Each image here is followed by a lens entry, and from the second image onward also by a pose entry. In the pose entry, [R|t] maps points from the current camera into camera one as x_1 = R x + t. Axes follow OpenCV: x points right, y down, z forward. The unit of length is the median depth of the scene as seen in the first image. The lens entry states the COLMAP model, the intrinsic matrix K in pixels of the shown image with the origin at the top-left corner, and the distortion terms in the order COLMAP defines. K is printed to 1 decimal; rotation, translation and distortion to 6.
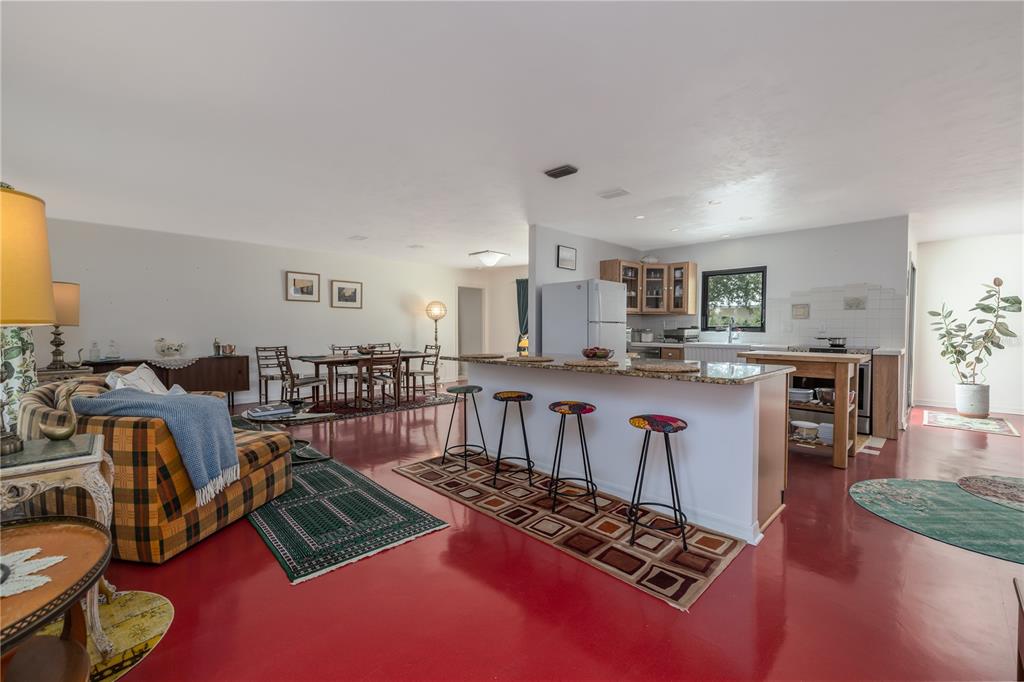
lens RADIAL K [[423.6, 0, 512.0], [0, 423.6, 341.0], [0, 0, 1]] dist [-0.000766, 0.000023]
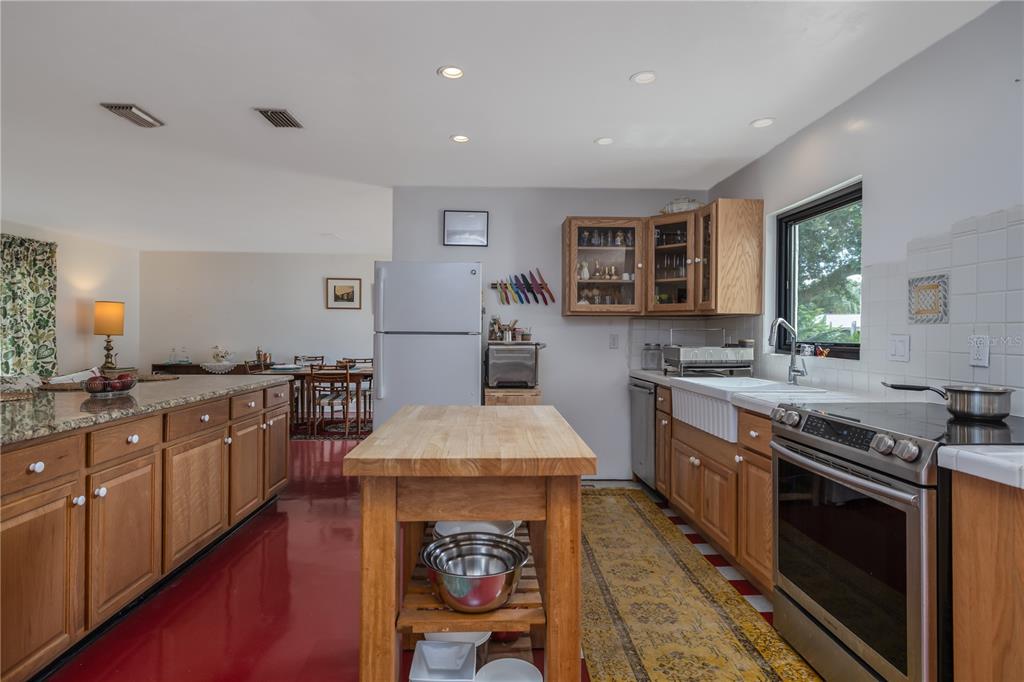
lens RADIAL K [[536.7, 0, 508.0], [0, 536.7, 325.7], [0, 0, 1]] dist [0.000284, -0.000164]
pose [[0.732947, -0.007566, -0.680244, 0.709596], [-0.026923, 0.998832, -0.040119, -0.024131], [0.679753, 0.047719, 0.731887, 0.476107]]
